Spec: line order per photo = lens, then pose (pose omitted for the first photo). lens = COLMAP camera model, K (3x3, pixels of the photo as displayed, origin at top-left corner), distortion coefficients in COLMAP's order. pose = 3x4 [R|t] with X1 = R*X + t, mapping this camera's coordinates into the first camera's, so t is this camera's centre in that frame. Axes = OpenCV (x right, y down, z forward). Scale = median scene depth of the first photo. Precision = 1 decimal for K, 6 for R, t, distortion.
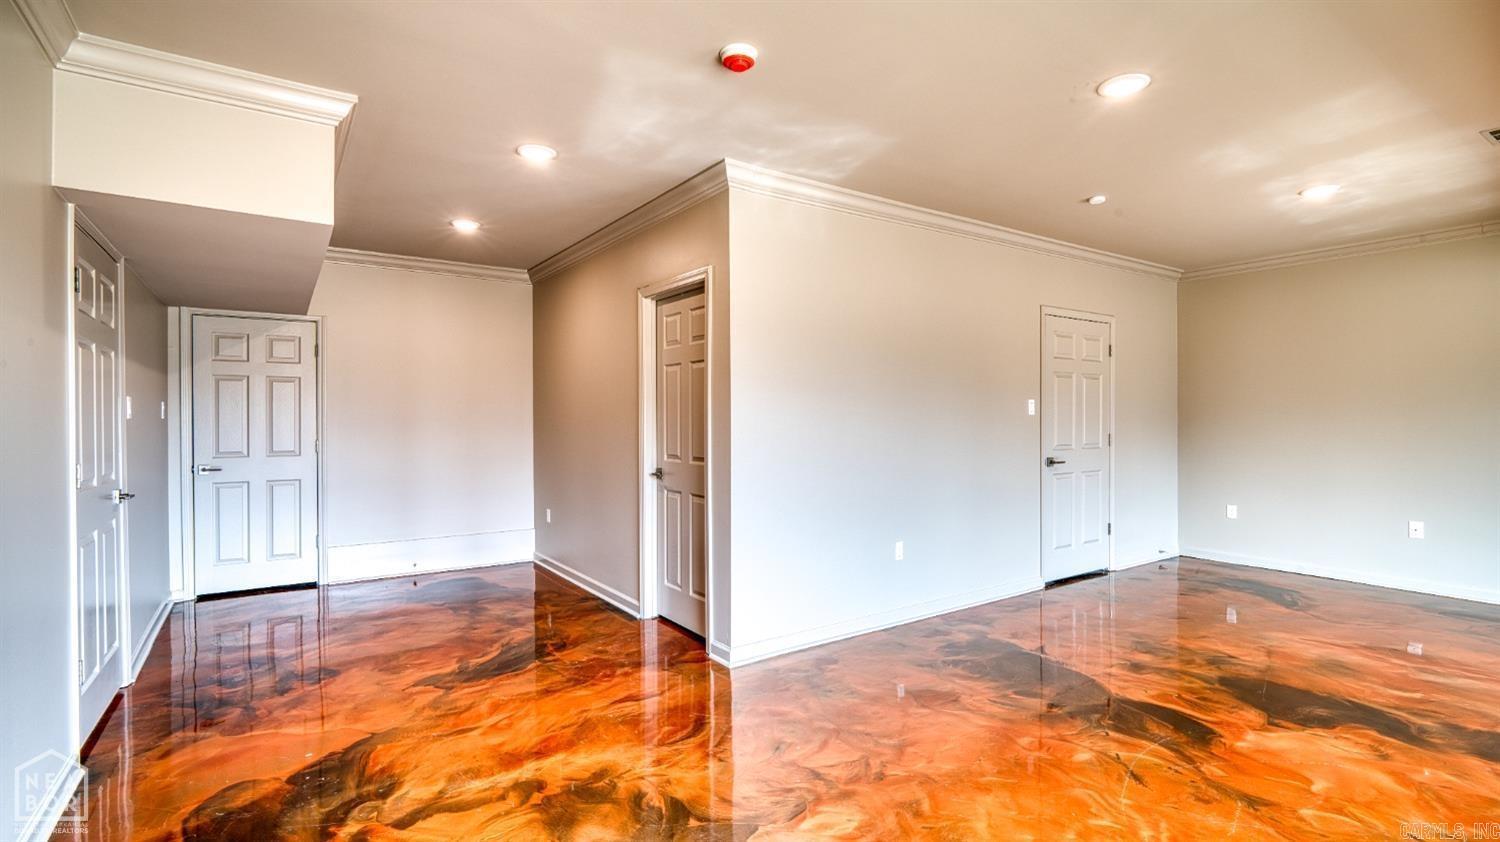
lens RADIAL K [[693.5, 0, 760.3], [0, 693.5, 422.2], [0, 0, 1]] dist [0.000333, -0.009963]
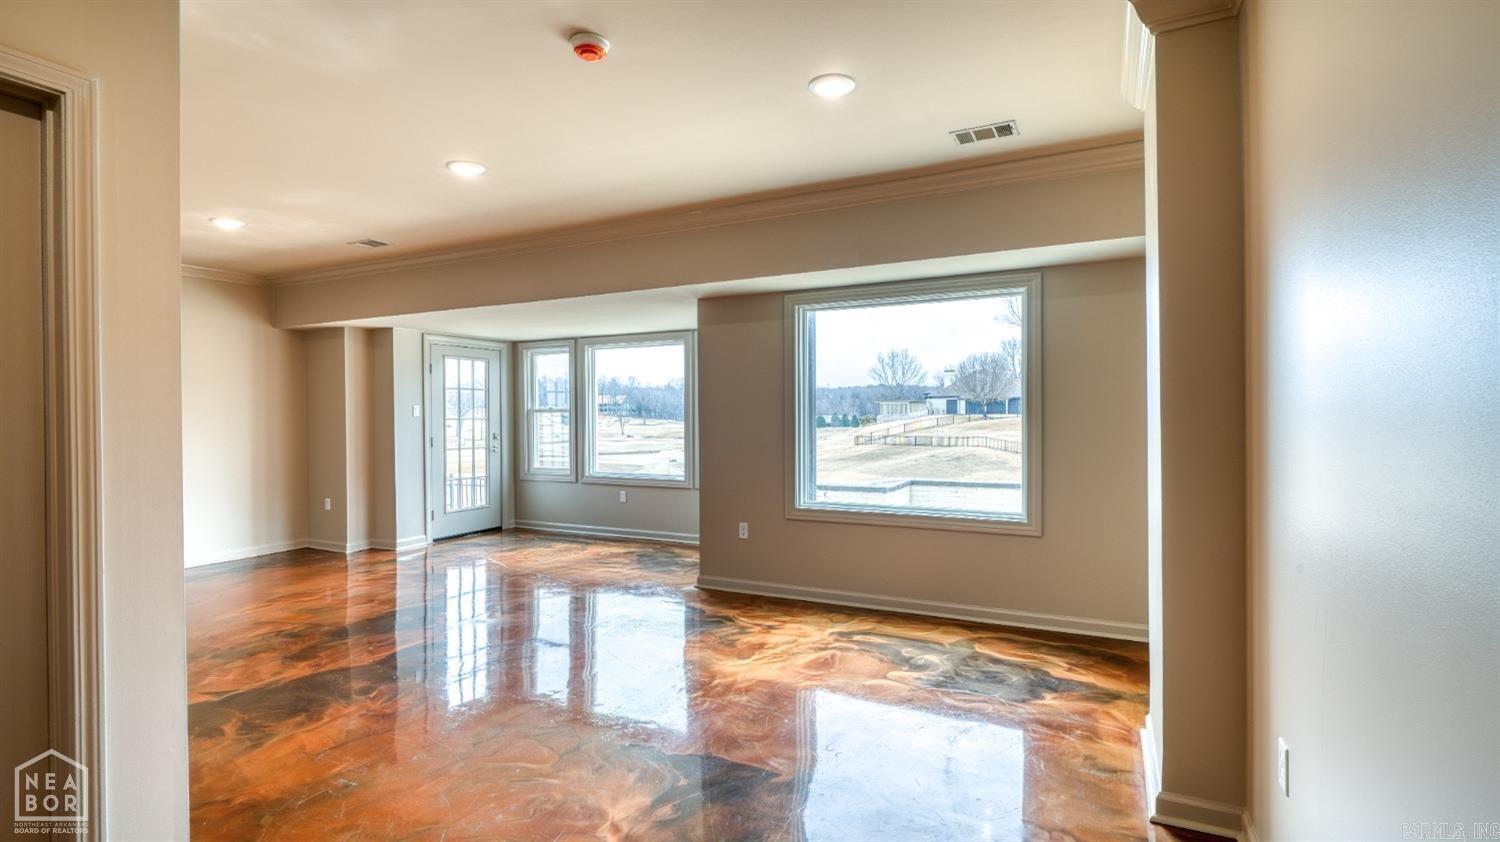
lens RADIAL K [[693.5, 0, 760.3], [0, 693.5, 422.2], [0, 0, 1]] dist [0.000333, -0.009963]
pose [[-0.480719, -0.010203, 0.876815, -0.727150], [0.011045, 0.999783, 0.017689, -0.013432], [-0.876805, 0.018188, -0.480502, 0.906975]]
